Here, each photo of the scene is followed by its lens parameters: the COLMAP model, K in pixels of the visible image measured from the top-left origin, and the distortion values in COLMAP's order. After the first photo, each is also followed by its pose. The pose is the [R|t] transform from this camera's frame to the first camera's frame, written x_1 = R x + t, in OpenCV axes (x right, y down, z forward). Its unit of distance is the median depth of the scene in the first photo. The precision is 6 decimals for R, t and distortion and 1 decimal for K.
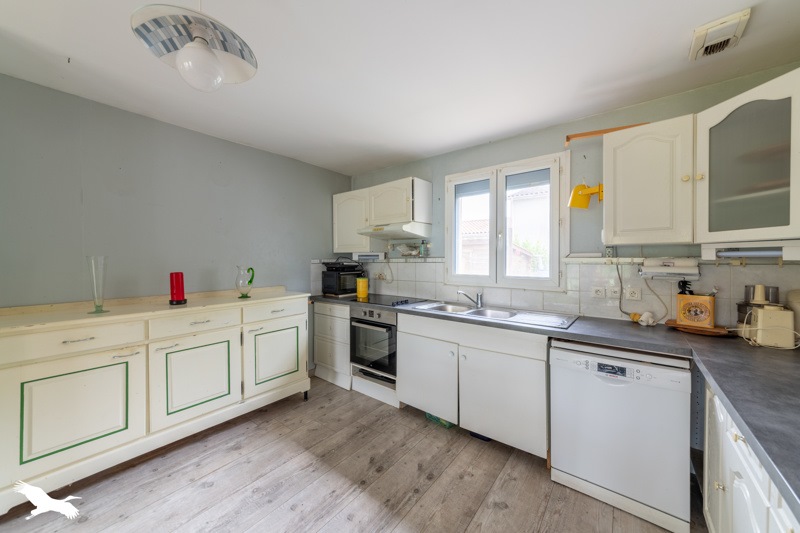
lens RADIAL K [[285.9, 0, 400.2], [0, 285.9, 265.2], [0, 0, 1]] dist [-0.002765, -0.000308]
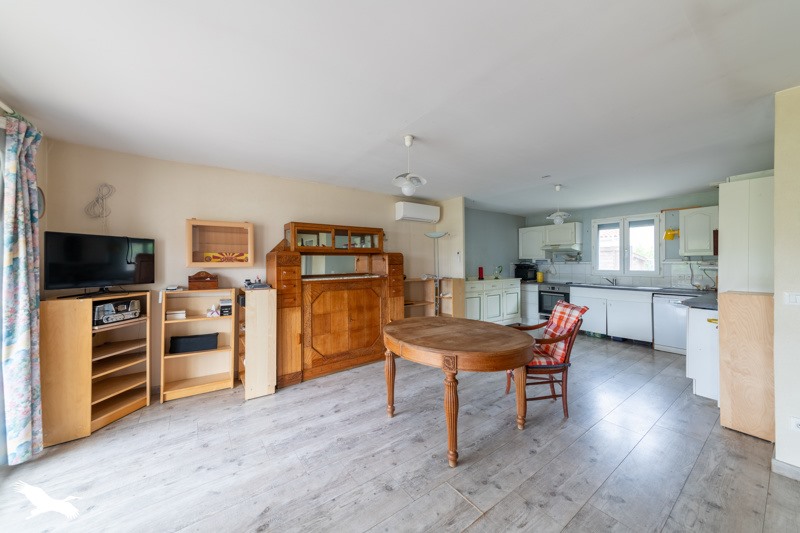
lens RADIAL K [[285.9, 0, 397.4], [0, 285.9, 261.6], [0, 0, 1]] dist [-0.002765, -0.000308]
pose [[0.956659, -0.002221, -0.291201, -0.707549], [-0.004877, 0.999708, -0.023646, 0.036615], [0.291169, 0.024042, 0.956370, -1.627611]]
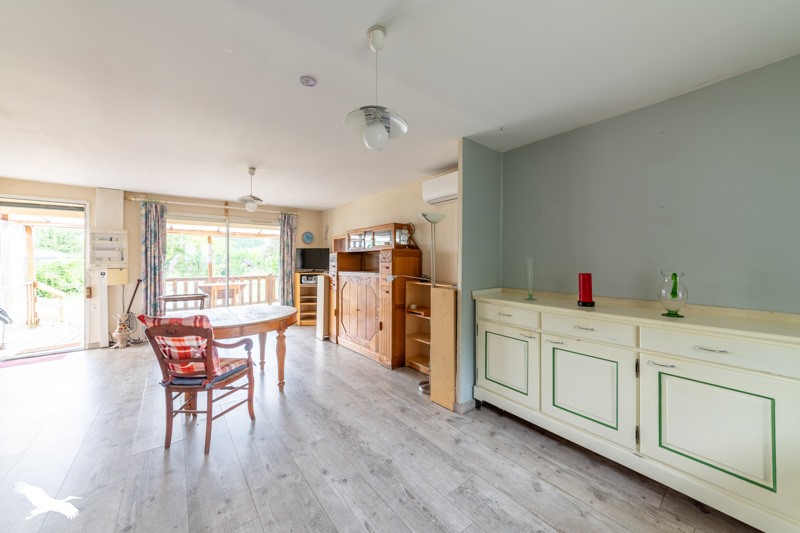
lens RADIAL K [[285.9, 0, 392.7], [0, 285.9, 253.6], [0, 0, 1]] dist [-0.002765, -0.000308]
pose [[-0.251508, -0.013976, -0.967754, 0.321032], [-0.016938, 0.999806, -0.010036, -0.020048], [0.967707, 0.013867, -0.251696, 0.566026]]
